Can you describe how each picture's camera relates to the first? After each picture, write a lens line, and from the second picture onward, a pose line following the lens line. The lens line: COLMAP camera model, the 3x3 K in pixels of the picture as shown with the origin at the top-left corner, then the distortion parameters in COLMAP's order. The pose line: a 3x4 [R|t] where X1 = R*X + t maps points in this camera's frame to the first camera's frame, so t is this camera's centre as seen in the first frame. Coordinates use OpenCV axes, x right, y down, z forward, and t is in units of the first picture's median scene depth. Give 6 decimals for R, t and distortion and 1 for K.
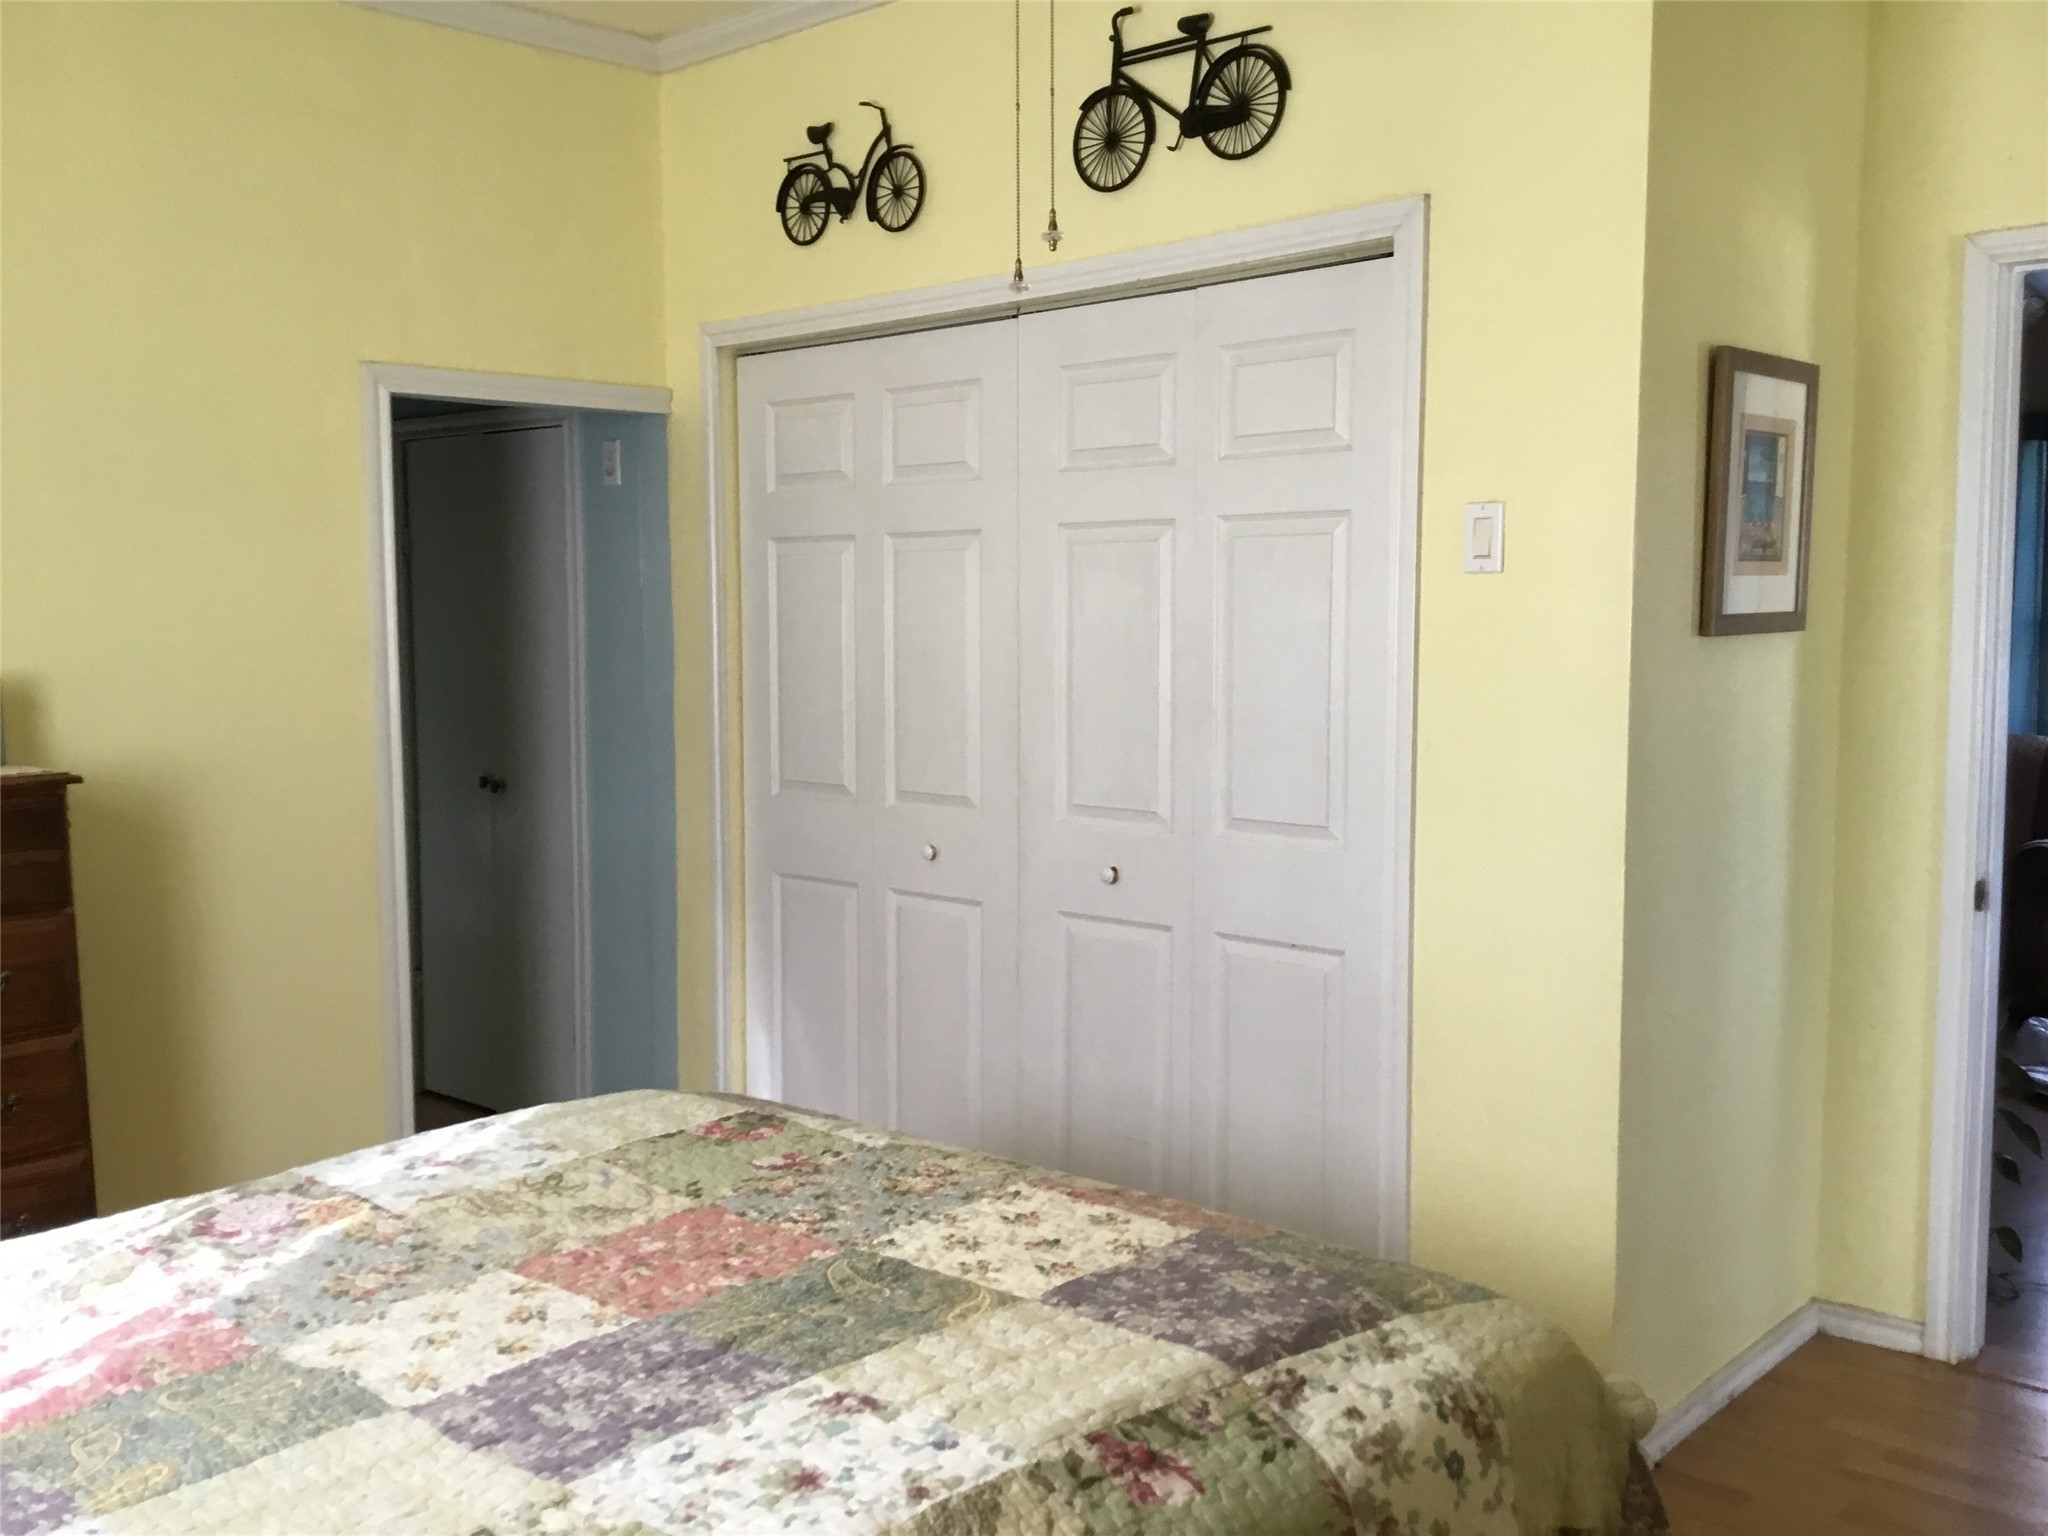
lens RADIAL K [[1845.7, 0, 1021.2], [0, 1845.7, 772.4], [0, 0, 1]] dist [0.003181, -0.020800]
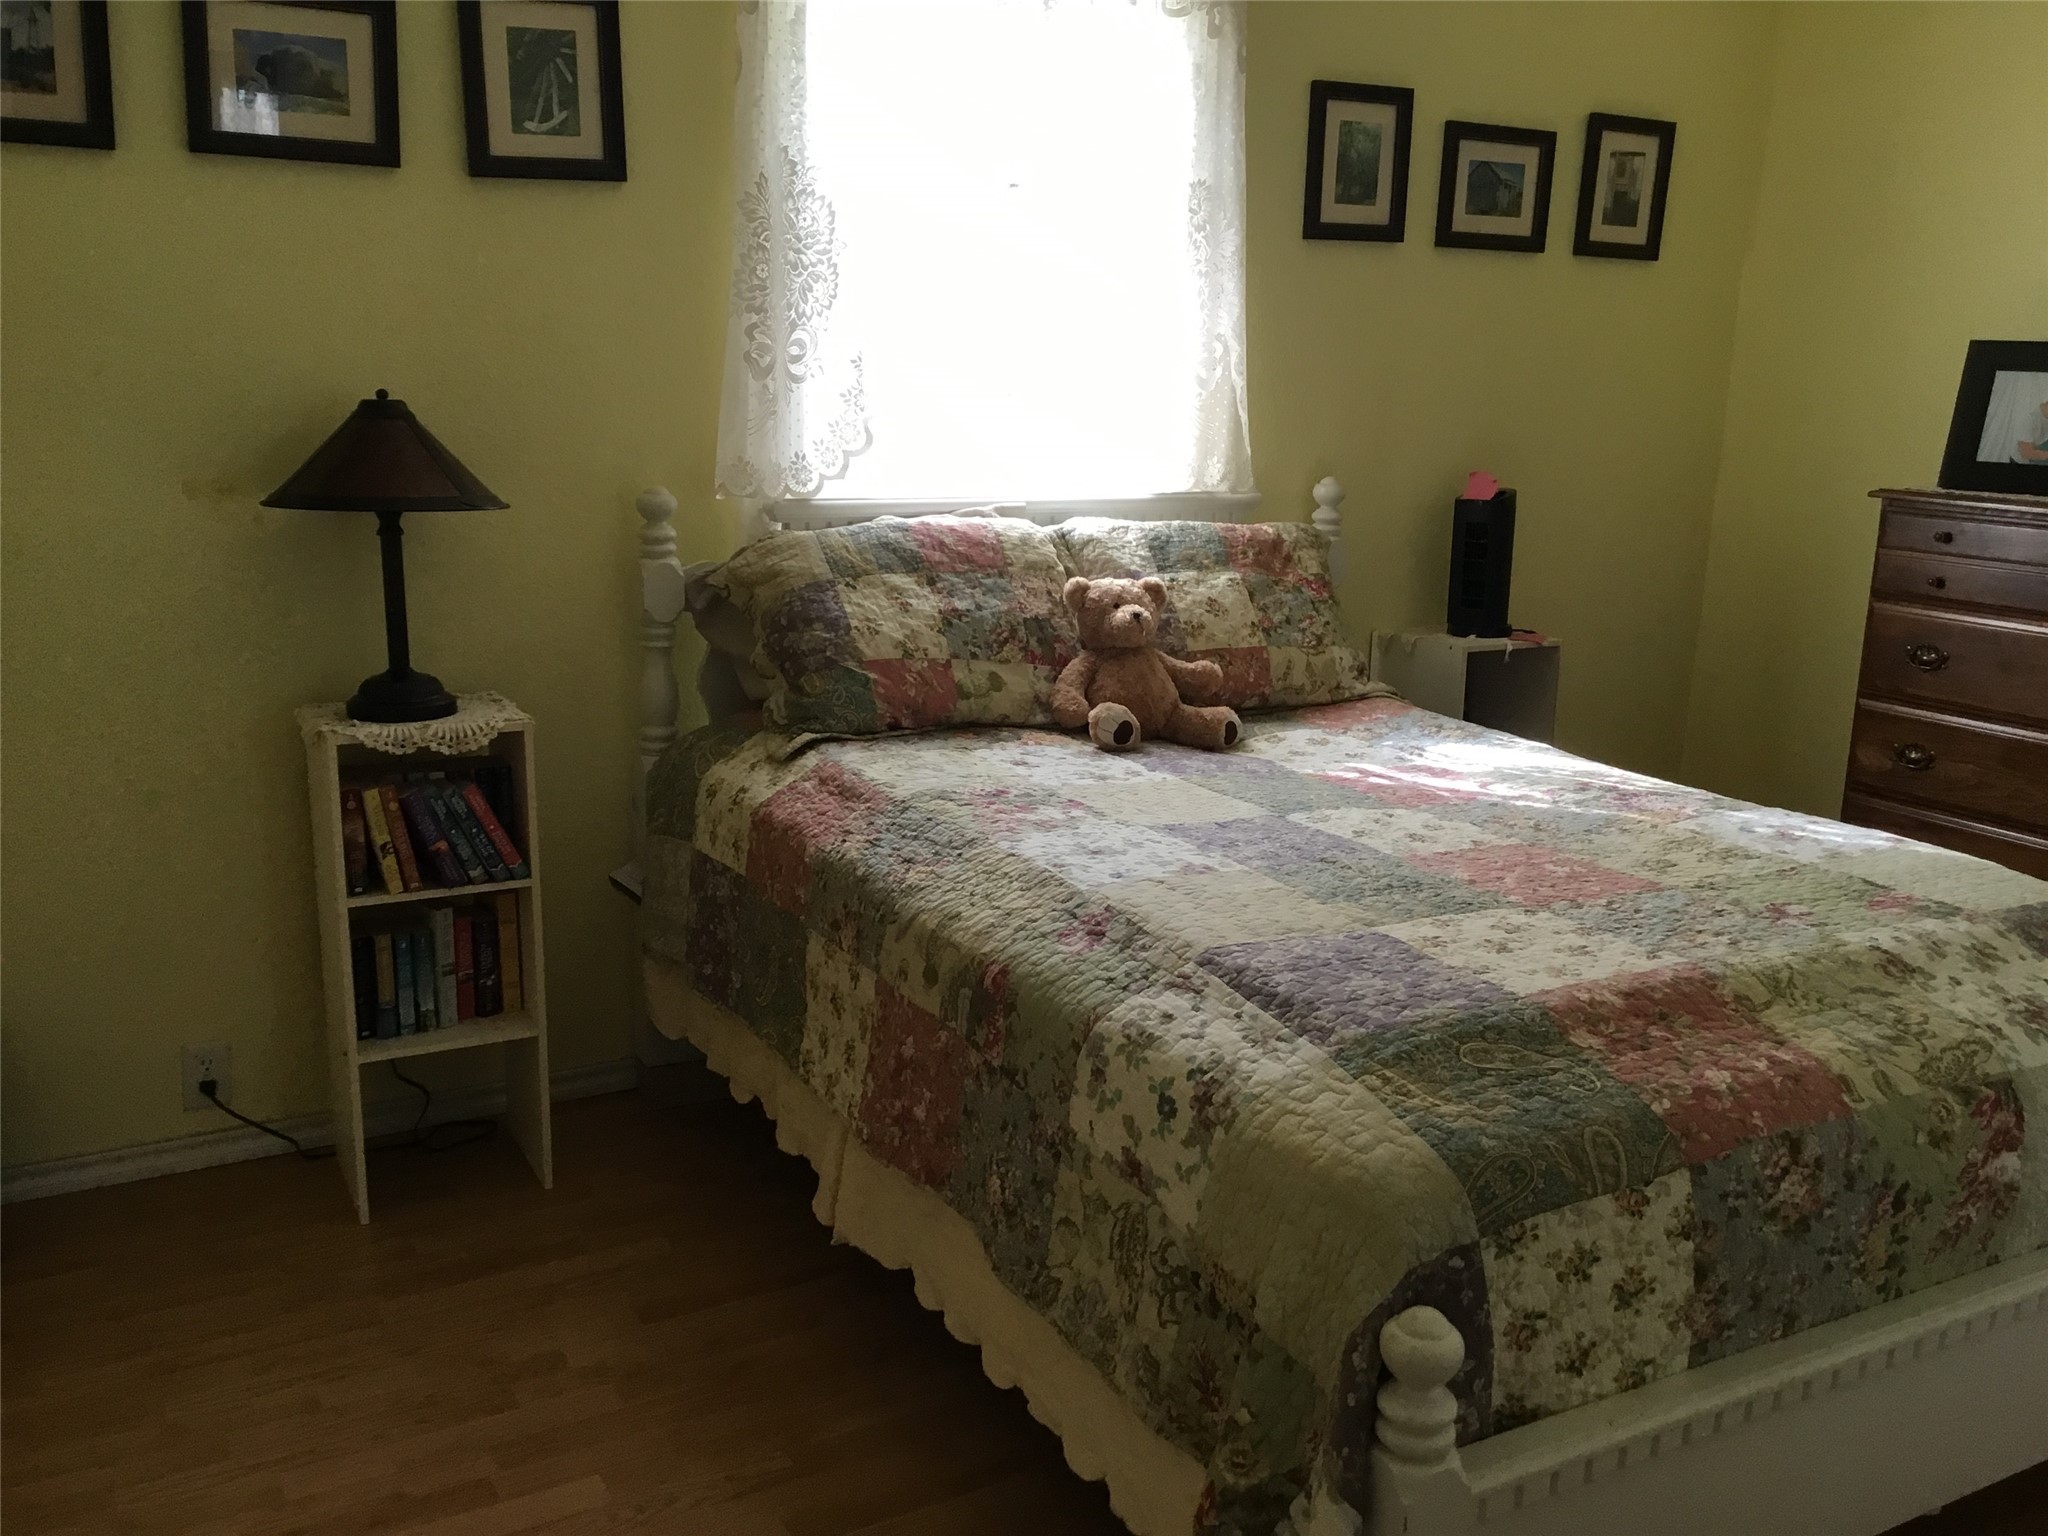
lens RADIAL K [[1845.7, 0, 1019.2], [0, 1845.7, 769.2], [0, 0, 1]] dist [0.003181, -0.020800]
pose [[-0.289326, 0.229026, -0.929429, 1.243484], [-0.107601, 0.957021, 0.269321, -0.125418], [0.951164, 0.177929, -0.252248, 1.122101]]
